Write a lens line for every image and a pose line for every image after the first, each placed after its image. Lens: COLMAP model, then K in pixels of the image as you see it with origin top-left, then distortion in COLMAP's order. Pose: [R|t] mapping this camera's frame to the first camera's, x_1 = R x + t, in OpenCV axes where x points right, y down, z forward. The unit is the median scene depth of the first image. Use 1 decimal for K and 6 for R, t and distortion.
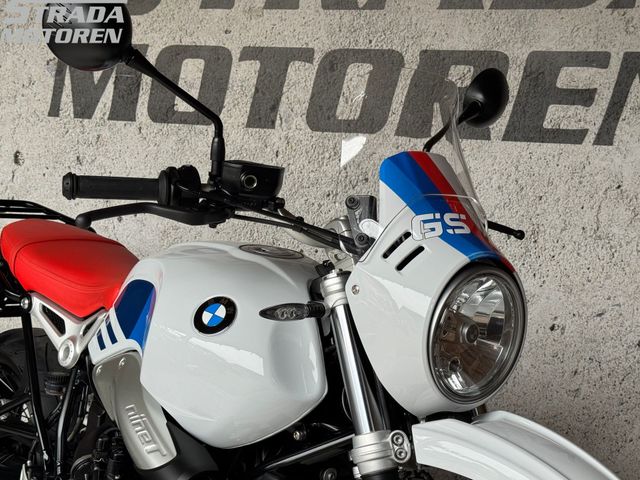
lens RADIAL K [[926.8, 0, 320.0], [0, 926.8, 240.0], [0, 0, 1]] dist [0.129658, -0.009787]
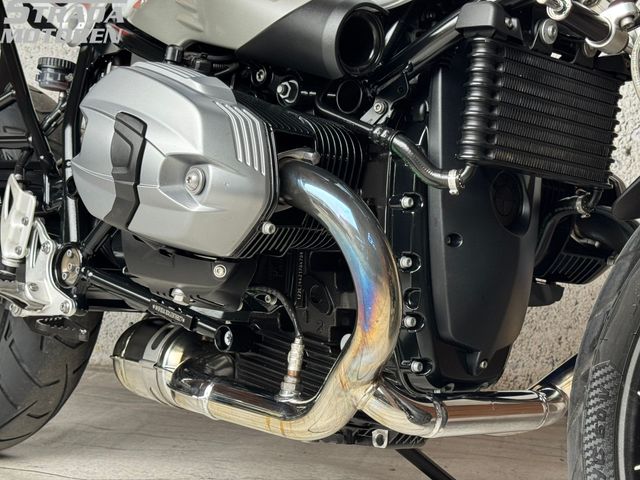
lens RADIAL K [[1232.3, 0, 320.0], [0, 1232.3, 240.0], [0, 0, 1]] dist [0.057739, 0.351890]
pose [[0.995967, 0.011158, 0.089019, -0.124941], [-0.003485, 0.996299, -0.085886, 0.259206], [-0.089648, 0.085229, 0.992320, 0.077423]]
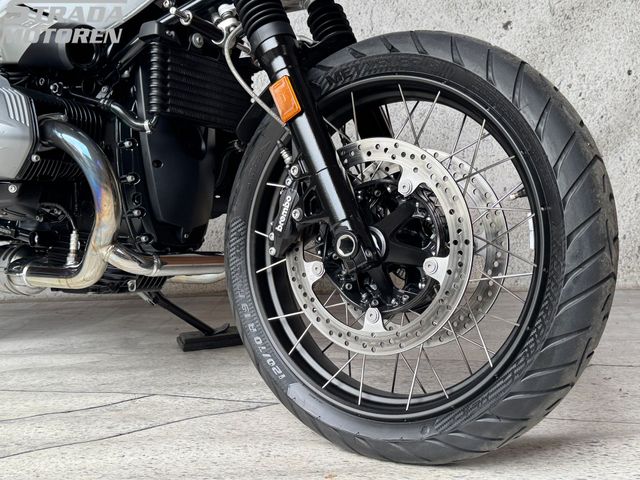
lens RADIAL K [[752.1, 0, 320.0], [0, 752.1, 240.0], [0, 0, 1]] dist [0.175190, -0.390276]
pose [[0.965005, -0.079715, 0.249823, -0.054936], [0.103127, 0.991278, -0.082053, 0.325169], [-0.241103, 0.104945, 0.964809, 0.027381]]
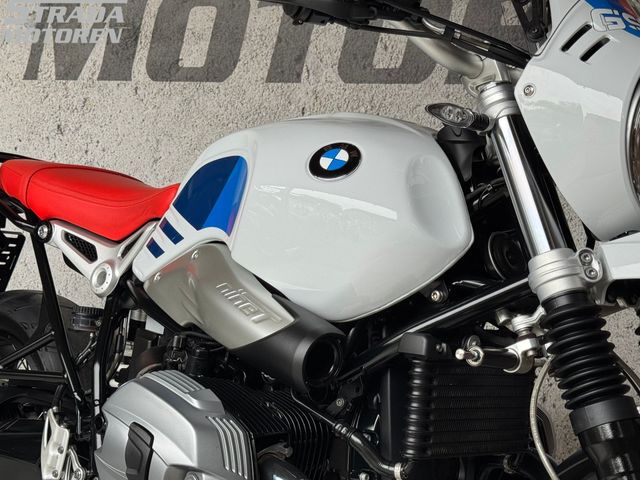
lens RADIAL K [[1080.4, 0, 320.0], [0, 1080.4, 240.0], [0, 0, 1]] dist [0.228943, -0.929528]
pose [[0.996852, 0.003380, 0.079219, -0.111883], [0.005869, 0.993205, -0.116231, 0.146688], [-0.079073, 0.116330, 0.990058, 0.011732]]
